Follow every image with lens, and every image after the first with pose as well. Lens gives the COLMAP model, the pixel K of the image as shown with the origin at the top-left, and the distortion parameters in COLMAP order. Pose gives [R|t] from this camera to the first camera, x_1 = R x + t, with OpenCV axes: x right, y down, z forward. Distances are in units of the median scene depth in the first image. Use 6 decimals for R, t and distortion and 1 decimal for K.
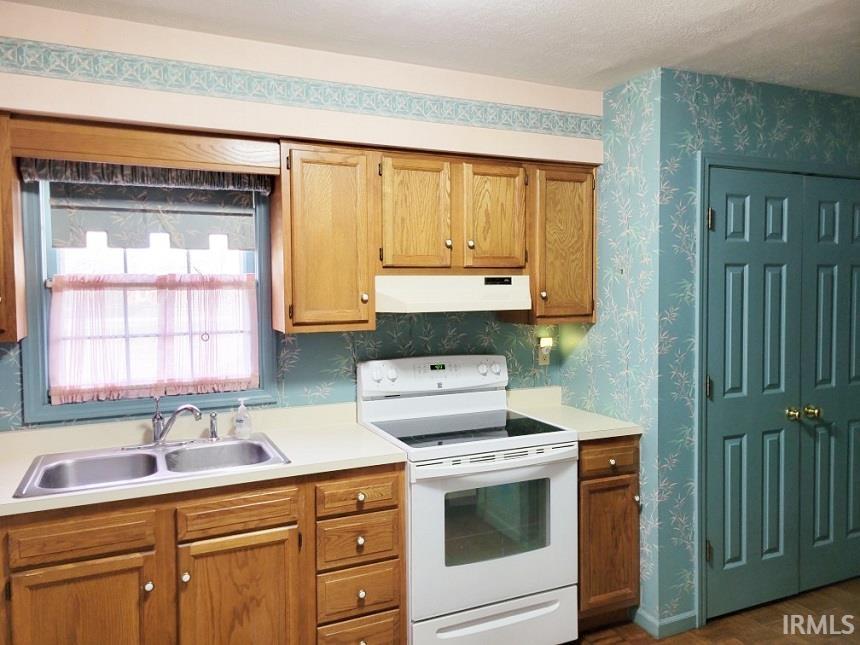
lens RADIAL K [[640.1, 0, 432.3], [0, 640.1, 318.7], [0, 0, 1]] dist [0.048967, -0.030588]
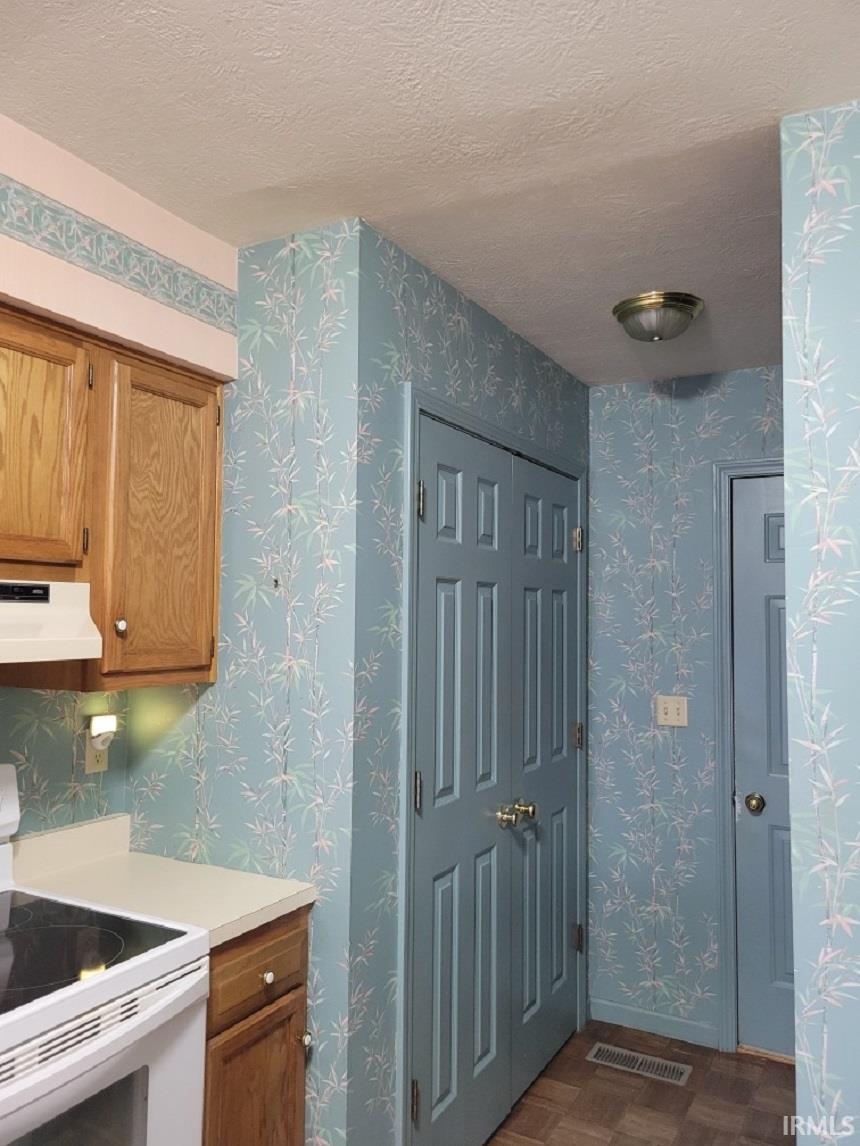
lens RADIAL K [[852.9, 0, 436.1], [0, 852.9, 572.2], [0, 0, 1]] dist [0.048967, -0.030588]
pose [[0.797086, 0.049719, 0.601815, -0.021473], [0.012145, 0.995083, -0.098294, -0.012860], [-0.603744, 0.085658, 0.792563, 0.380156]]
